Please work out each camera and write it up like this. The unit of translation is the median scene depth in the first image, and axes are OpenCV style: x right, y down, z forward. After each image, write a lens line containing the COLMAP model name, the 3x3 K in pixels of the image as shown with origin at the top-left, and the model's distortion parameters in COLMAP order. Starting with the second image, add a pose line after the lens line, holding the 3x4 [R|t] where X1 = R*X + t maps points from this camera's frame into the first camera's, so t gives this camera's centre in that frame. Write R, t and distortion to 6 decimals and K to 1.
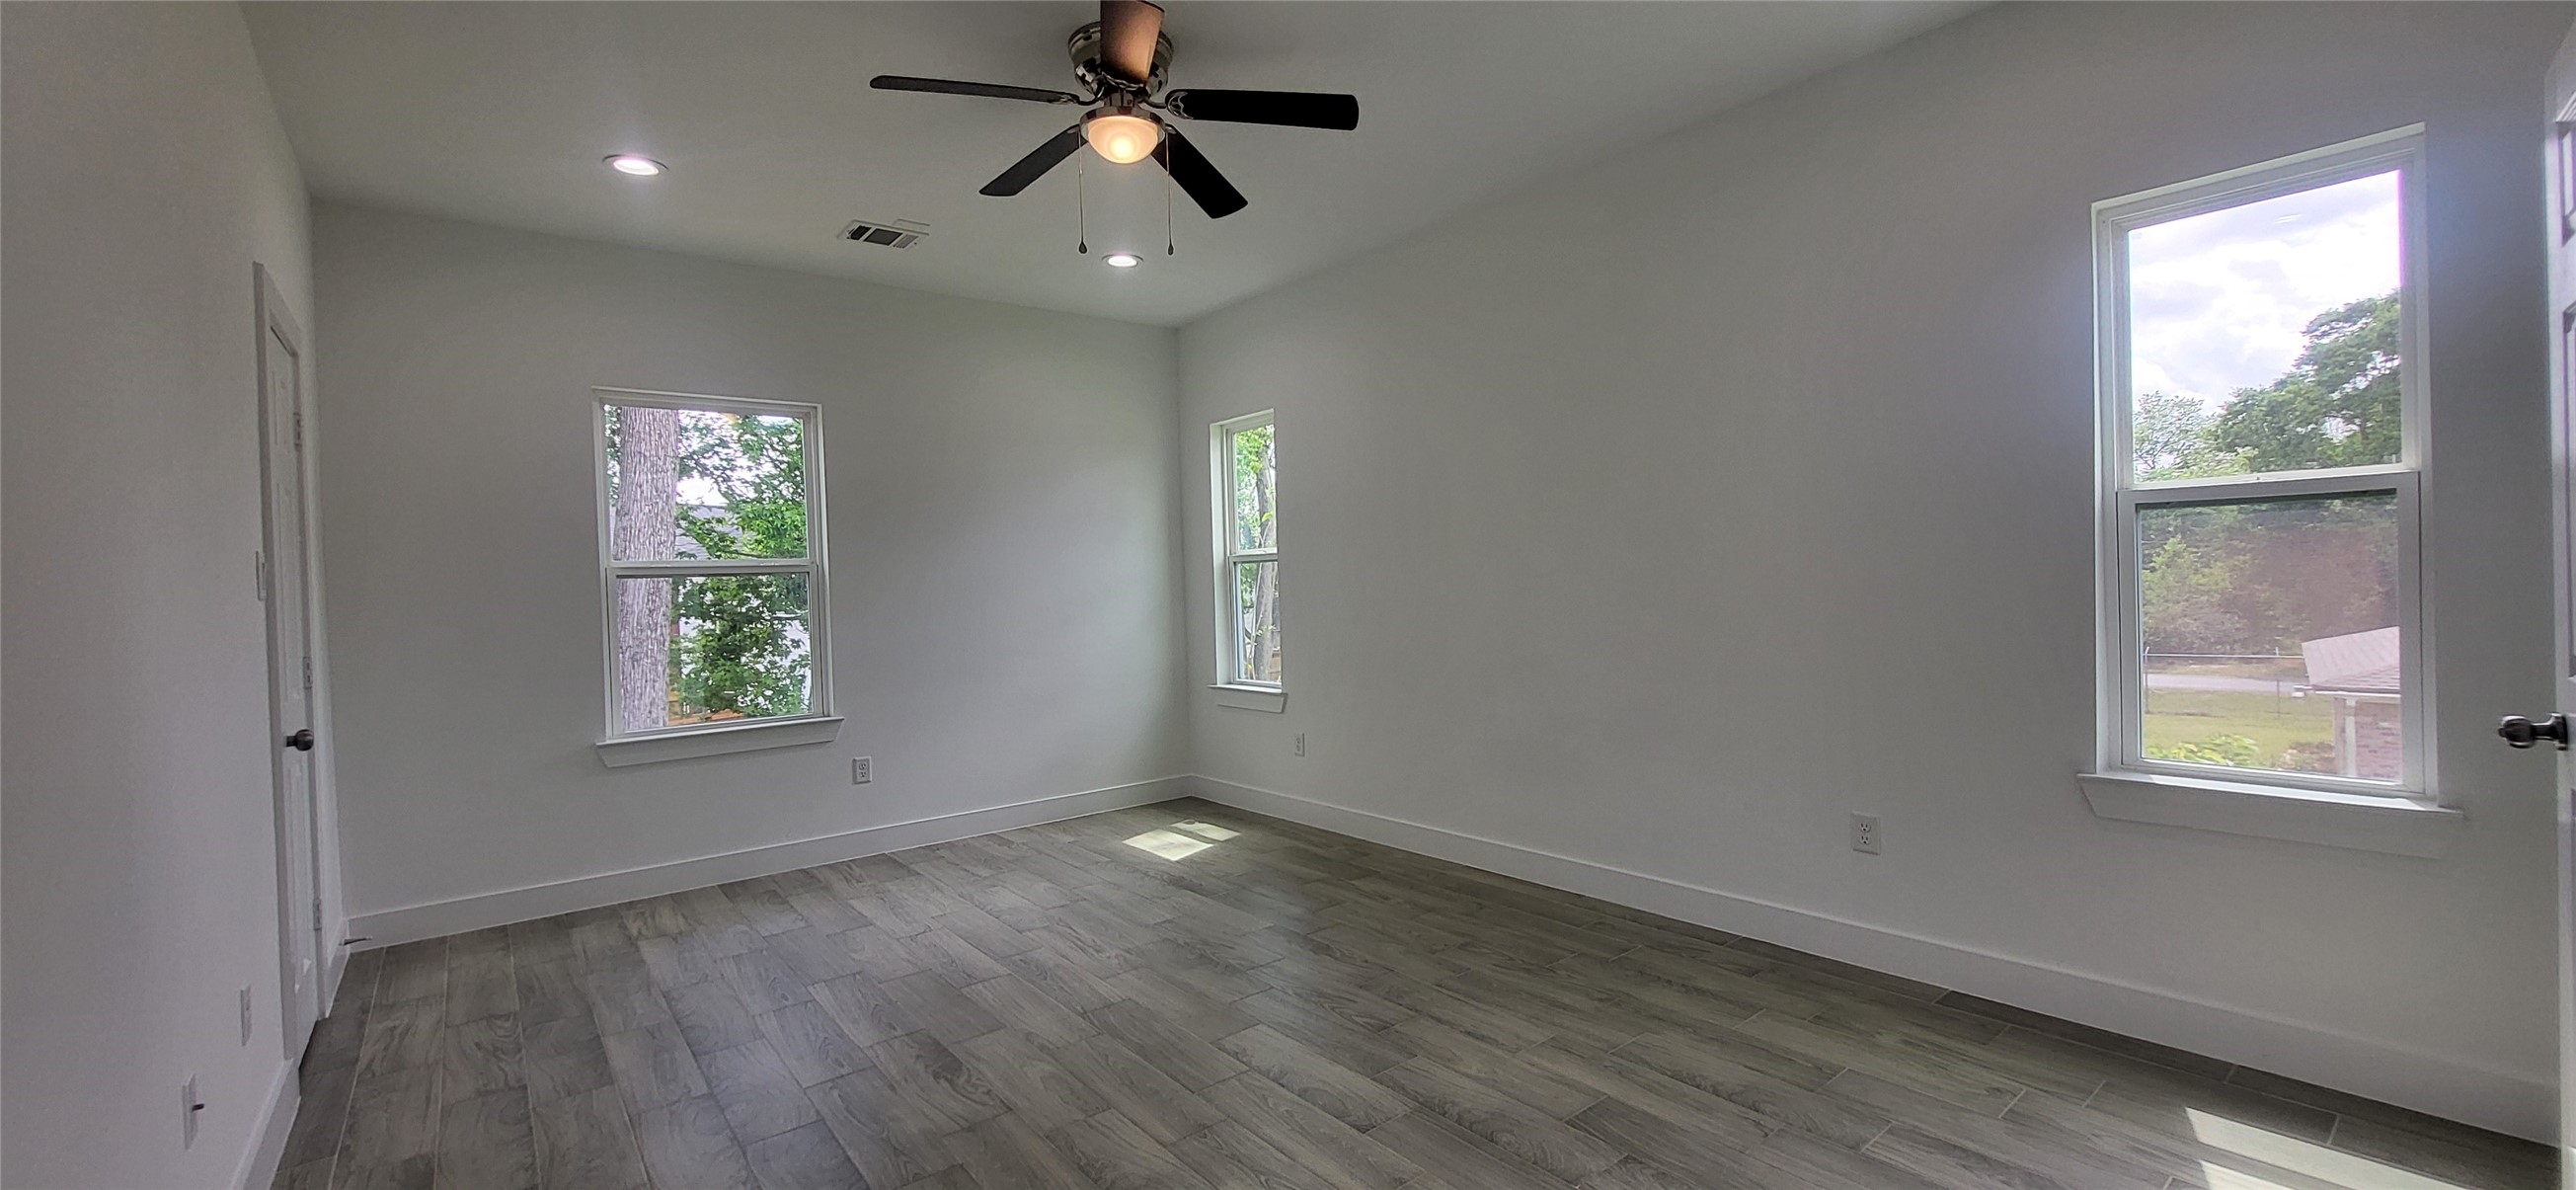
lens RADIAL K [[1009.2, 0, 1288.0], [0, 1009.2, 595.0], [0, 0, 1]] dist [-0.063277, -0.000027]
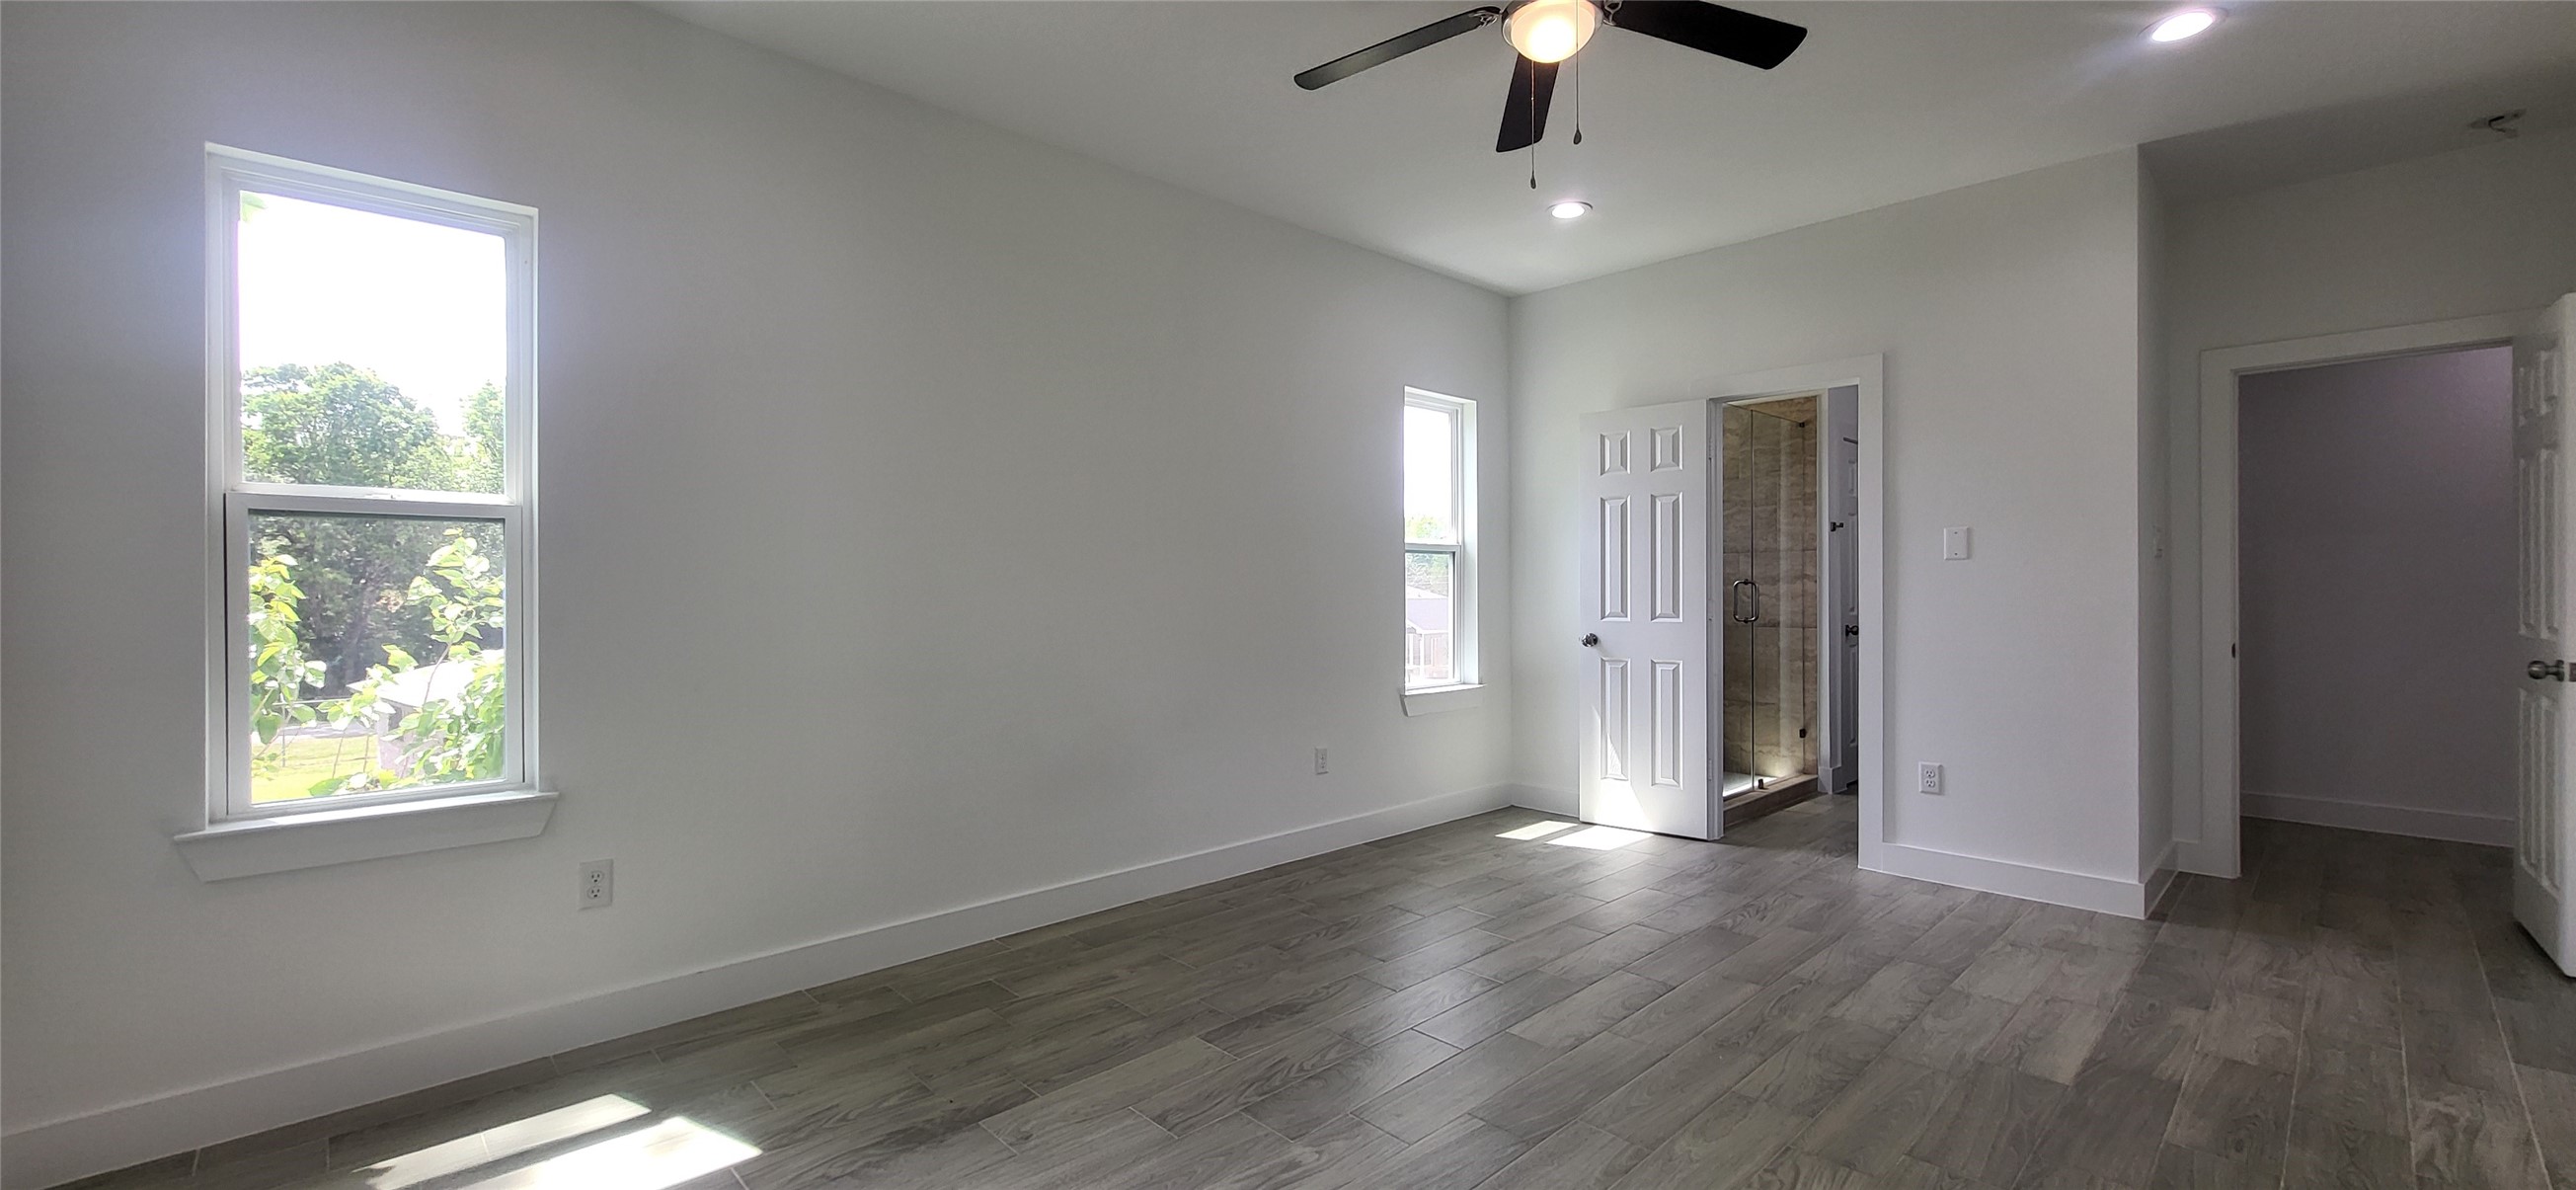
lens RADIAL K [[1012.7, 0, 1275.7], [0, 1012.7, 586.0], [0, 0, 1]] dist [-0.002274, -0.000545]
pose [[-0.067440, 0.020178, 0.997519, -0.675319], [0.012236, 0.999737, -0.019396, 0.009449], [-0.997648, 0.010897, -0.067669, 0.867974]]
